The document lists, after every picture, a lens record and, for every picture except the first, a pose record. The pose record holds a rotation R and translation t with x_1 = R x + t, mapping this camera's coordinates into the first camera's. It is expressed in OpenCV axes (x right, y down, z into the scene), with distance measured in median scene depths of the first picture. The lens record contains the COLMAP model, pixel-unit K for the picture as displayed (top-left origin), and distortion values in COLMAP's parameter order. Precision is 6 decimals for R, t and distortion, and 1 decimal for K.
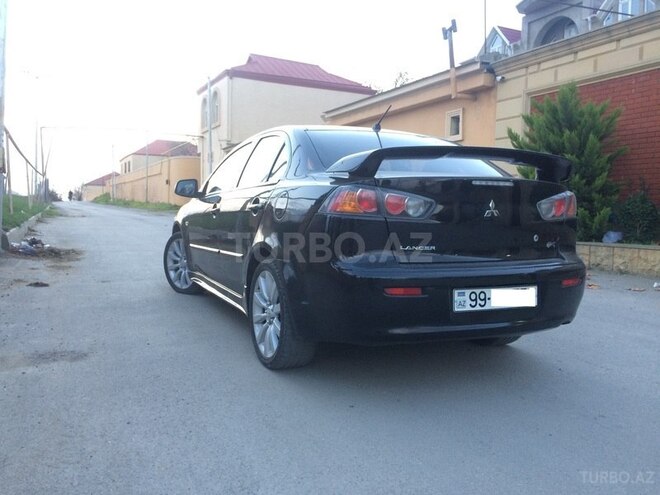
lens RADIAL K [[570.0, 0, 327.2], [0, 570.0, 245.9], [0, 0, 1]] dist [0.078306, -0.091839]
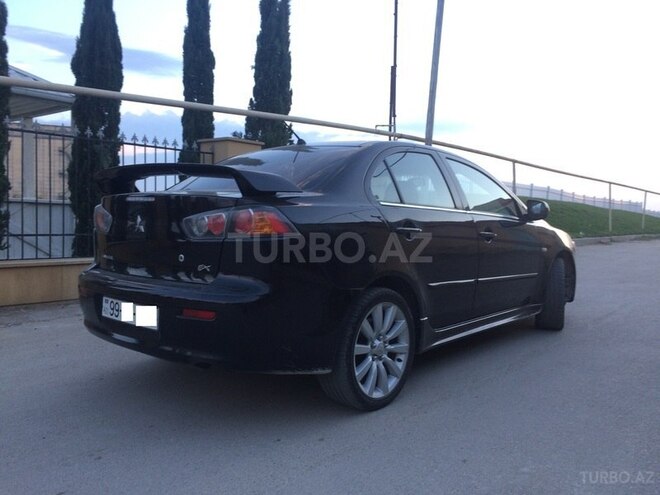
lens RADIAL K [[570.0, 0, 327.2], [0, 570.0, 245.9], [0, 0, 1]] dist [0.078306, -0.091839]
pose [[0.398676, 0.043603, -0.916055, 1.311518], [-0.080305, 0.996692, 0.012491, -0.063826], [0.913569, 0.068584, 0.400859, 0.875190]]
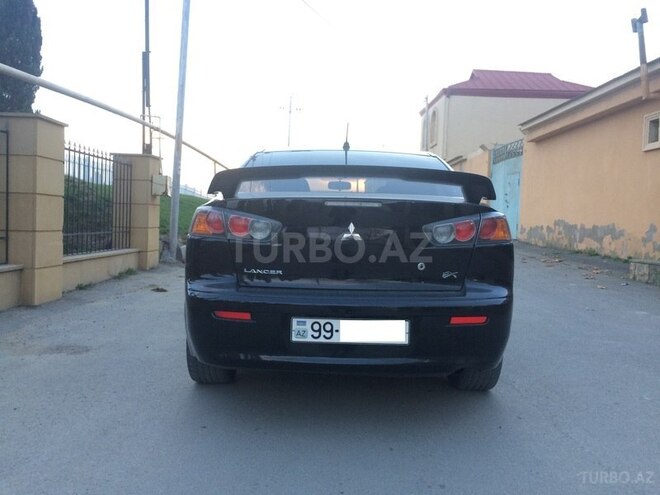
lens RADIAL K [[570.0, 0, 327.2], [0, 570.0, 245.9], [0, 0, 1]] dist [0.078306, -0.091839]
pose [[0.905384, 0.026242, -0.423783, 0.618740], [-0.039558, 0.998960, -0.022654, -0.020349], [0.422748, 0.037274, 0.905480, 0.161369]]
